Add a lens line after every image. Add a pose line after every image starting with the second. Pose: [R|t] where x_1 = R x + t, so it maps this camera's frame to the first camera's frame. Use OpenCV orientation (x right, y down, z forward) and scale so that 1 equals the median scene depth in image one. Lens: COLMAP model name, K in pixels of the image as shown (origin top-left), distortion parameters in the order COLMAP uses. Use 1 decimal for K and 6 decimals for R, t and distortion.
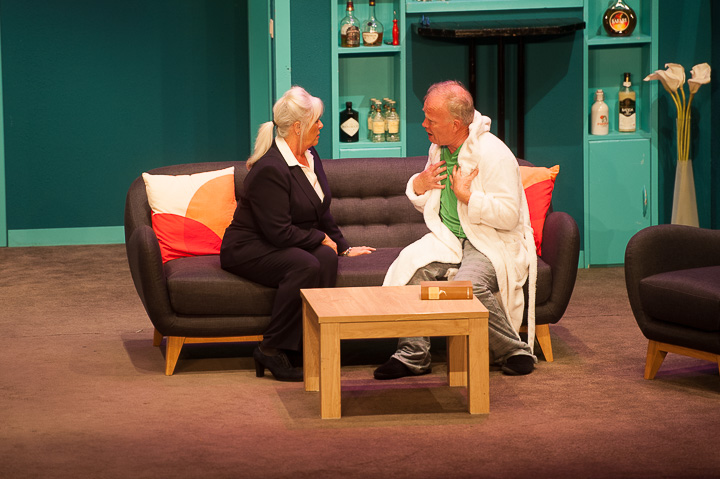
lens RADIAL K [[4353.2, 0, 352.4], [0, 4353.2, 216.0], [0, 0, 1]] dist [2.189044, 0.000000]
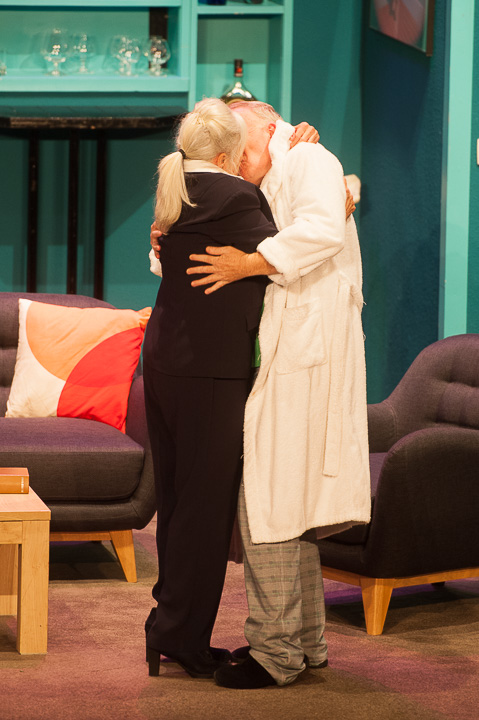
lens RADIAL K [[4353.2, 0, 222.8], [0, 4353.2, 353.6], [0, 0, 1]] dist [2.189044, 0.000000]
pose [[0.998055, 0.023184, 0.057860, 0.017441], [-0.022523, 0.999674, -0.012054, 0.003964], [-0.058121, 0.010728, 0.998252, 0.281064]]
